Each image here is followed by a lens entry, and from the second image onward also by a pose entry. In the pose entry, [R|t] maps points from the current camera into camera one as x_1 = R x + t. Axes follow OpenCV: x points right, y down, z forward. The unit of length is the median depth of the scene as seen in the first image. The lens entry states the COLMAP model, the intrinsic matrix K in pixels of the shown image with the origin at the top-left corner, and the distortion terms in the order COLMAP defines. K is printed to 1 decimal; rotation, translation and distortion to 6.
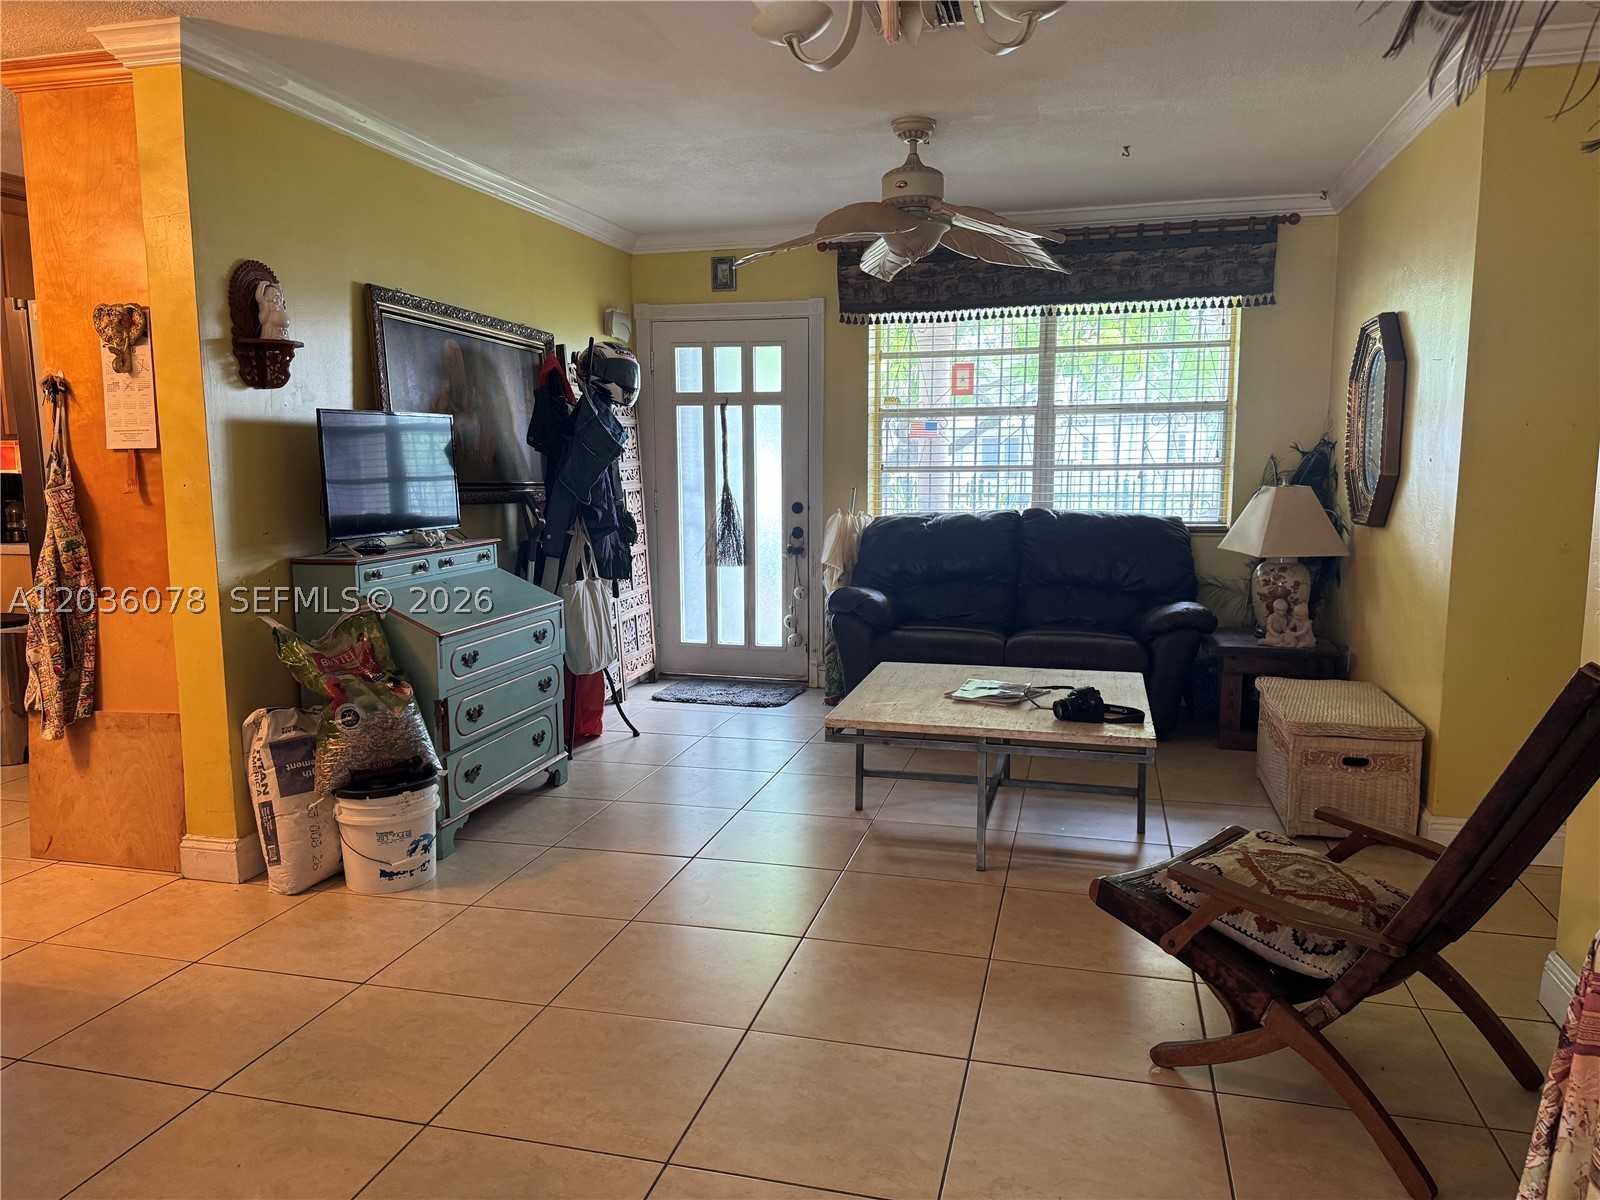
lens RADIAL K [[1120.4, 0, 794.1], [0, 1120.4, 606.6], [0, 0, 1]] dist [0.180014, -0.330324]
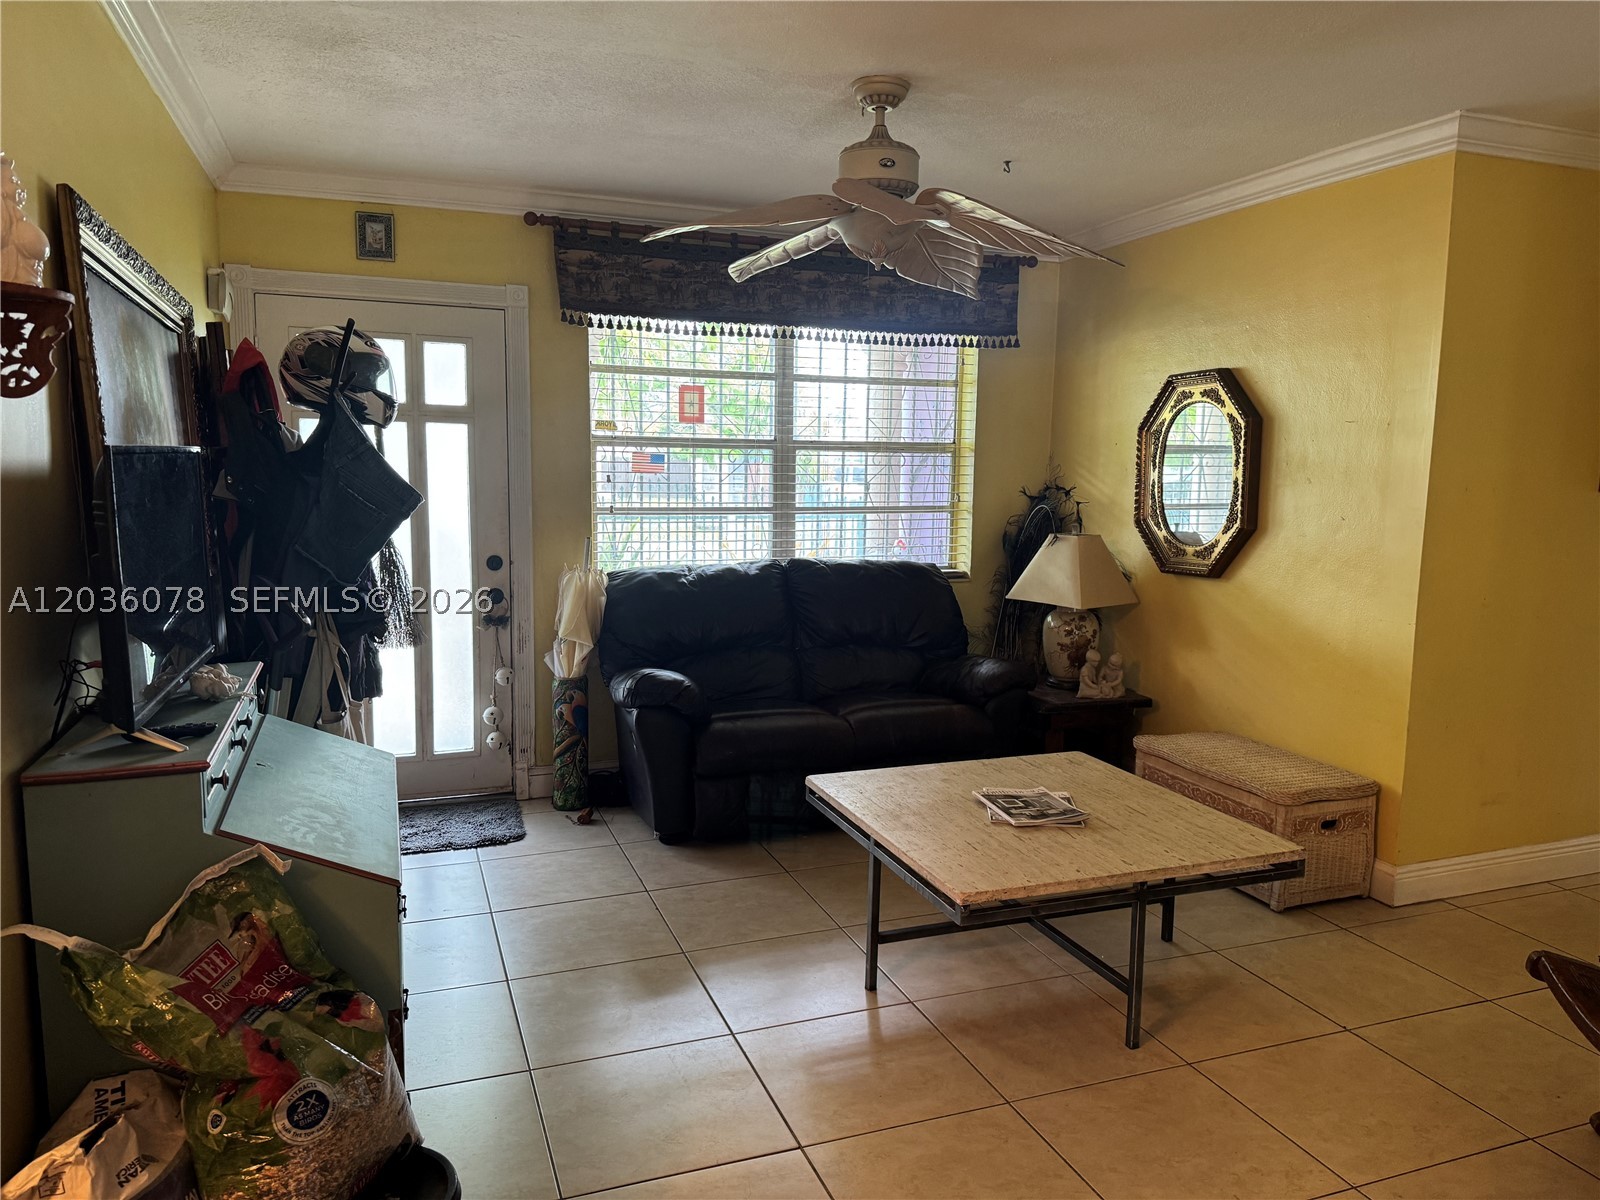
lens RADIAL K [[1120.4, 0, 794.1], [0, 1120.4, 606.6], [0, 0, 1]] dist [0.180014, -0.330324]
pose [[0.813192, -0.059529, 0.578942, -0.287260], [0.062059, 0.997953, 0.015443, -0.061619], [-0.578677, 0.023370, 0.815222, 0.289627]]
